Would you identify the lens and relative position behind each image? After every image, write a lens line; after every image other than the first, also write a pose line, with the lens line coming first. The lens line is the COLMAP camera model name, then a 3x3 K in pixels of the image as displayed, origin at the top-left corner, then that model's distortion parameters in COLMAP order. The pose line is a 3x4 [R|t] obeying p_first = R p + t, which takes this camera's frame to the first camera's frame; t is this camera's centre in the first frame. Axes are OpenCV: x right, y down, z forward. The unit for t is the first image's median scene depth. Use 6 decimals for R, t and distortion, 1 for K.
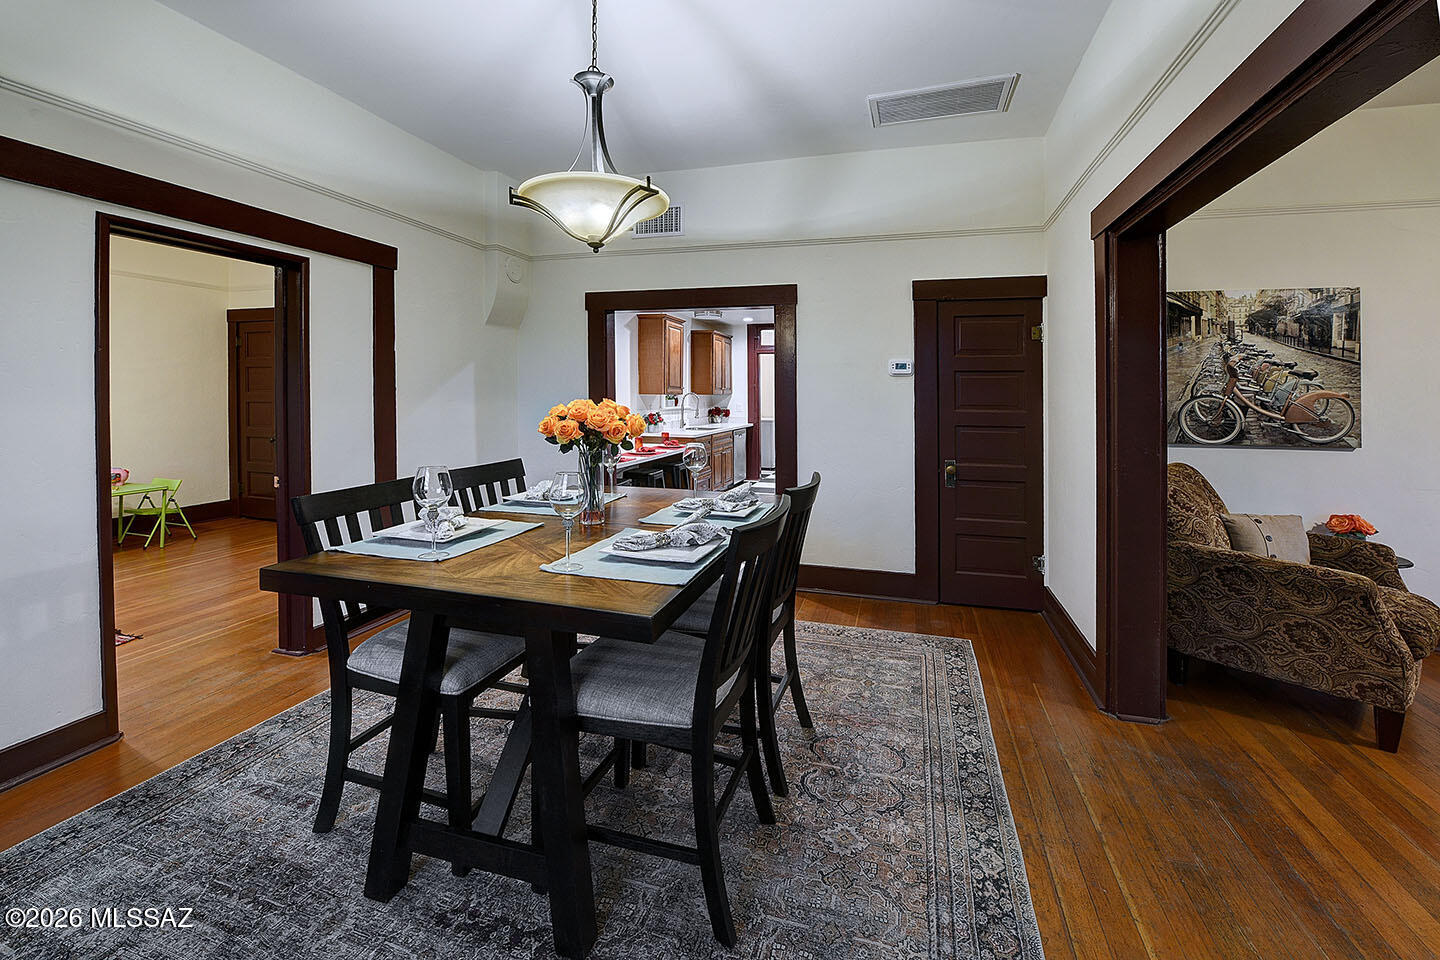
lens RADIAL K [[595.2, 0, 726.1], [0, 595.2, 390.2], [0, 0, 1]] dist [-0.002790, -0.005081]
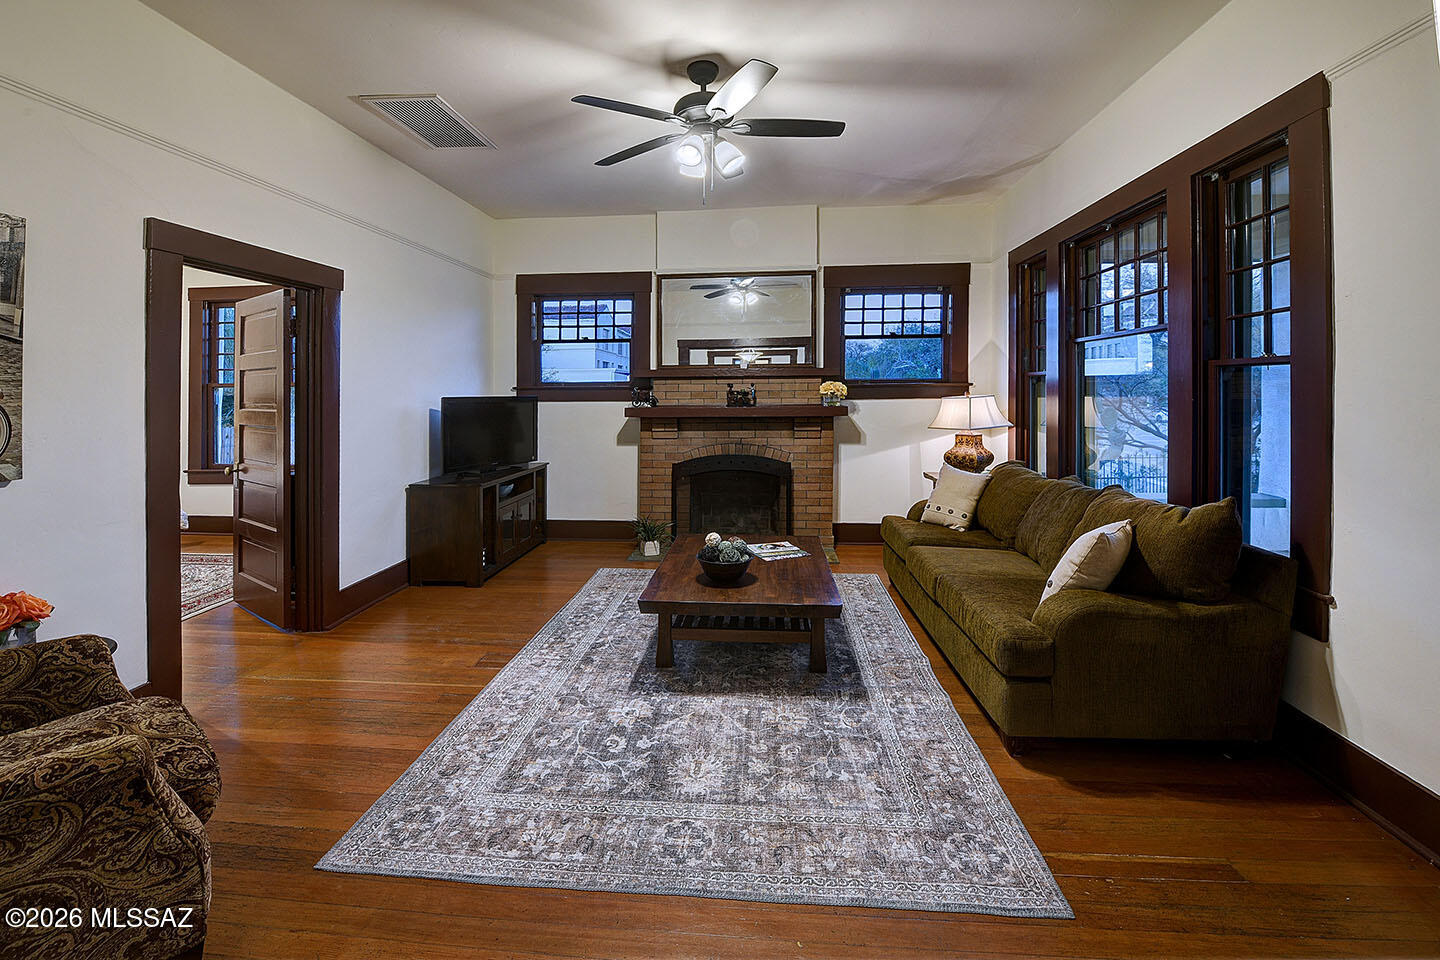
lens RADIAL K [[595.2, 0, 726.1], [0, 595.2, 390.2], [0, 0, 1]] dist [-0.002790, -0.005081]
pose [[-0.218895, 0.002470, 0.975745, 0.372886], [-0.003756, 0.999987, -0.003374, 0.004880], [-0.975741, -0.004404, -0.218883, 0.487315]]
